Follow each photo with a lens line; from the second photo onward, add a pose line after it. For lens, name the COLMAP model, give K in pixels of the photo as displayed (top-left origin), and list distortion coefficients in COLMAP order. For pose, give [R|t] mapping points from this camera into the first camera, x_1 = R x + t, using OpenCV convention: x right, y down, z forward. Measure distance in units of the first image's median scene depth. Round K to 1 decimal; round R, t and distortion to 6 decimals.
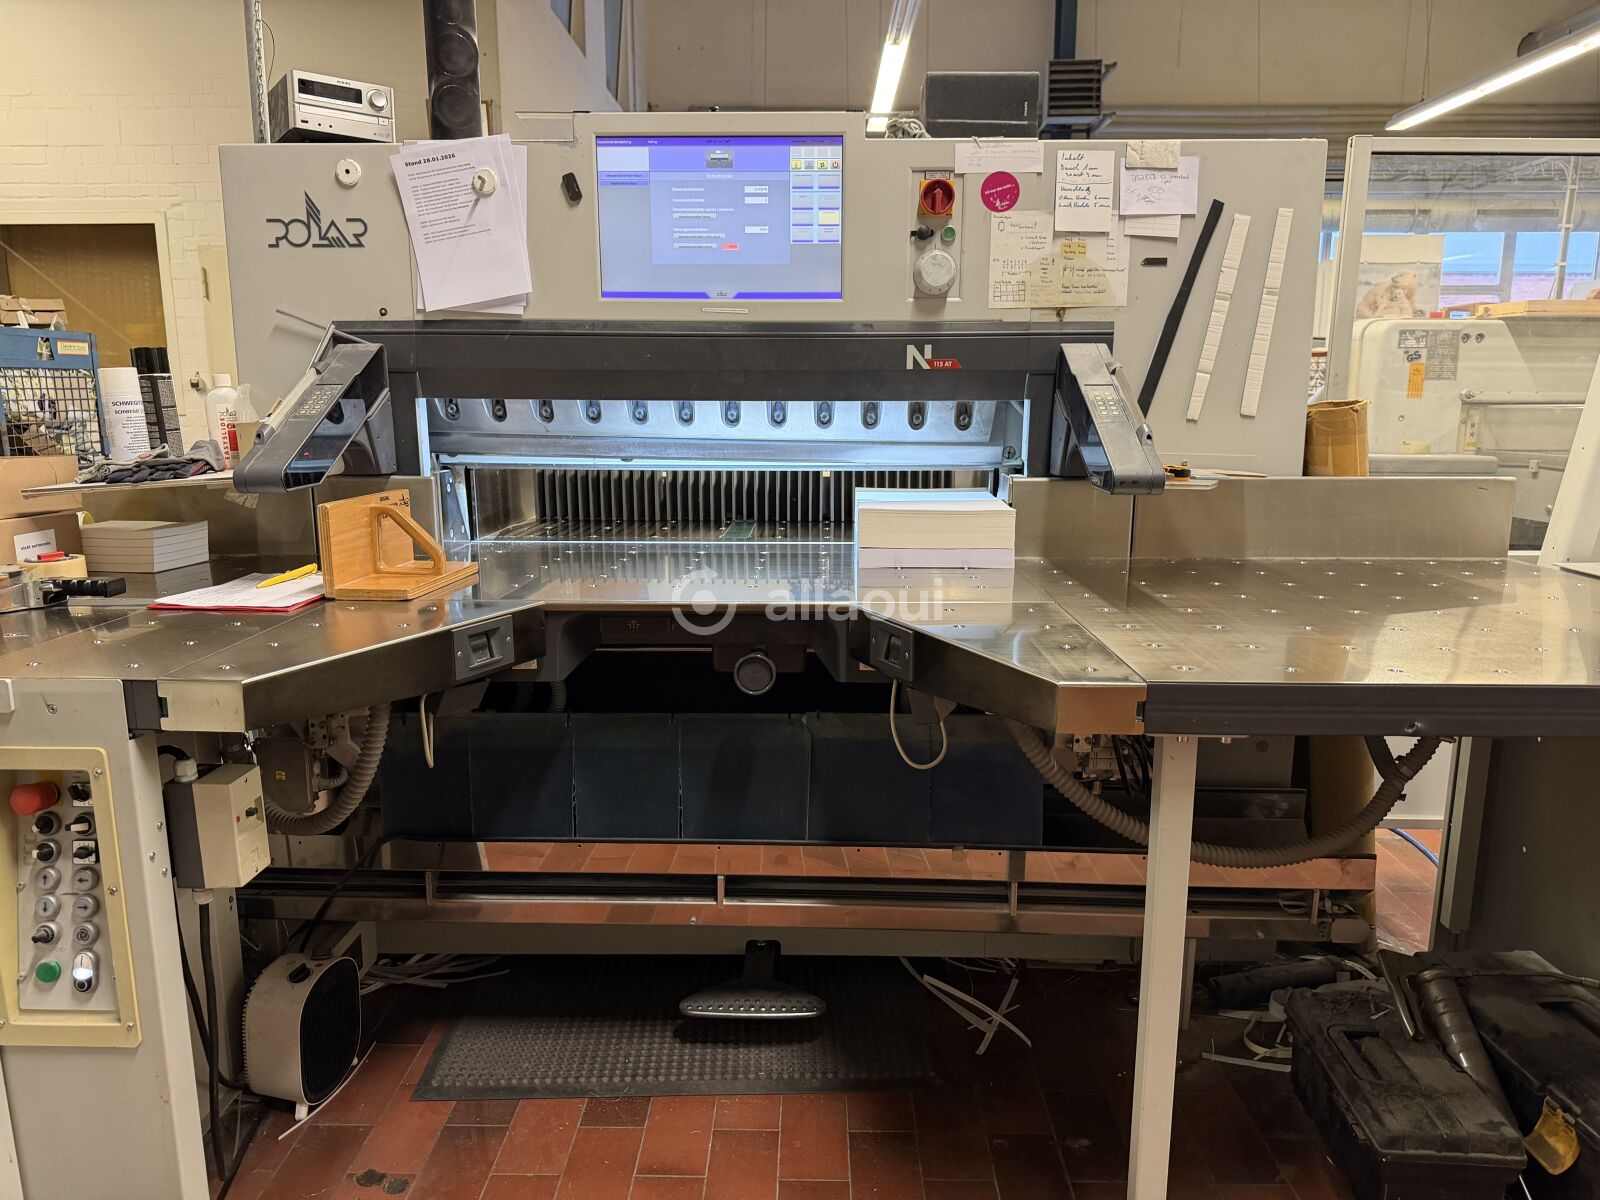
lens RADIAL K [[1132.0, 0, 801.5], [0, 1132.0, 610.6], [0, 0, 1]] dist [0.031639, -0.048152]
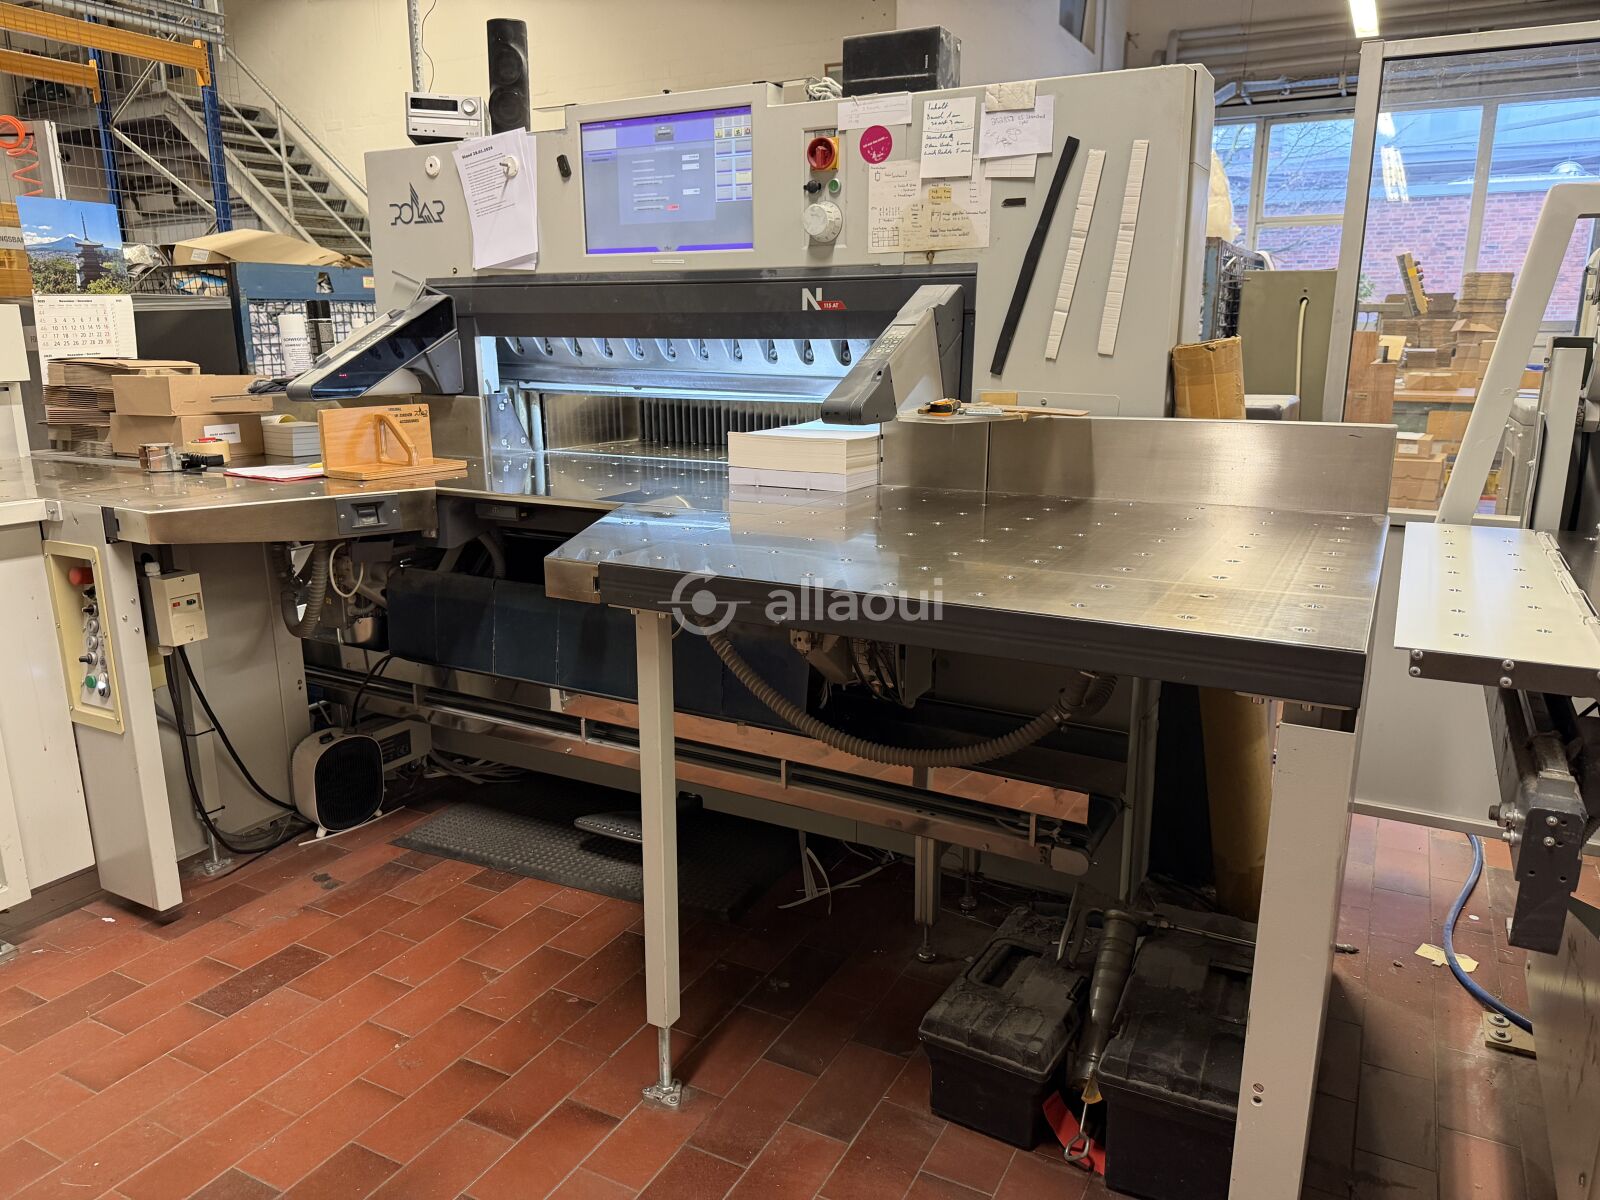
lens RADIAL K [[1131.5, 0, 794.6], [0, 1131.5, 608.4], [0, 0, 1]] dist [0.027982, -0.041998]
pose [[0.889262, 0.106504, -0.444826, 0.631402], [-0.085725, 0.994088, 0.066640, 0.007209], [0.449294, -0.021128, 0.893134, -0.015364]]
